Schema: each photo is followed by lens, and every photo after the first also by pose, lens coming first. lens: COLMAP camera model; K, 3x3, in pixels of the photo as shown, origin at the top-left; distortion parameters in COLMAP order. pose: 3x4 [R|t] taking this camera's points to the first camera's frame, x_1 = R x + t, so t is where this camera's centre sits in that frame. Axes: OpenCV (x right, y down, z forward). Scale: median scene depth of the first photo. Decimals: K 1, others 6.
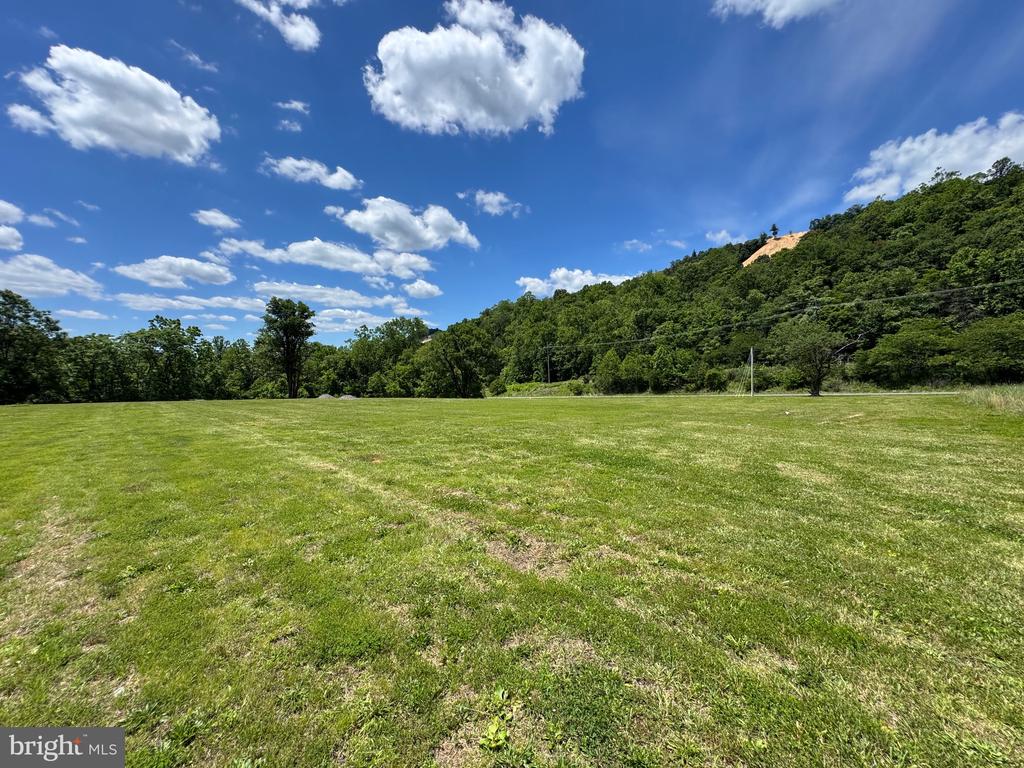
lens RADIAL K [[405.3, 0, 509.6], [0, 405.3, 378.6], [0, 0, 1]] dist [-0.006592, 0.001253]
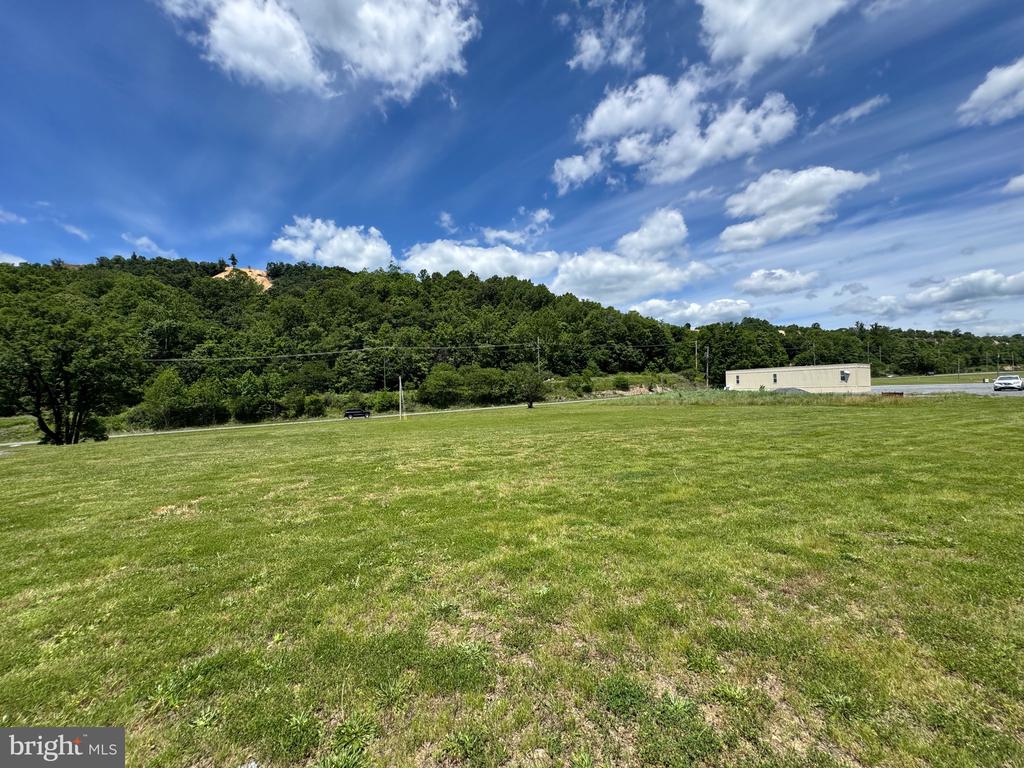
lens RADIAL K [[405.3, 0, 510.6], [0, 405.3, 381.3], [0, 0, 1]] dist [-0.006592, 0.001253]
pose [[0.340780, 0.037841, 0.939381, -0.484783], [0.023804, 0.998522, -0.048859, 0.005037], [-0.939842, 0.039011, 0.339375, 0.276865]]
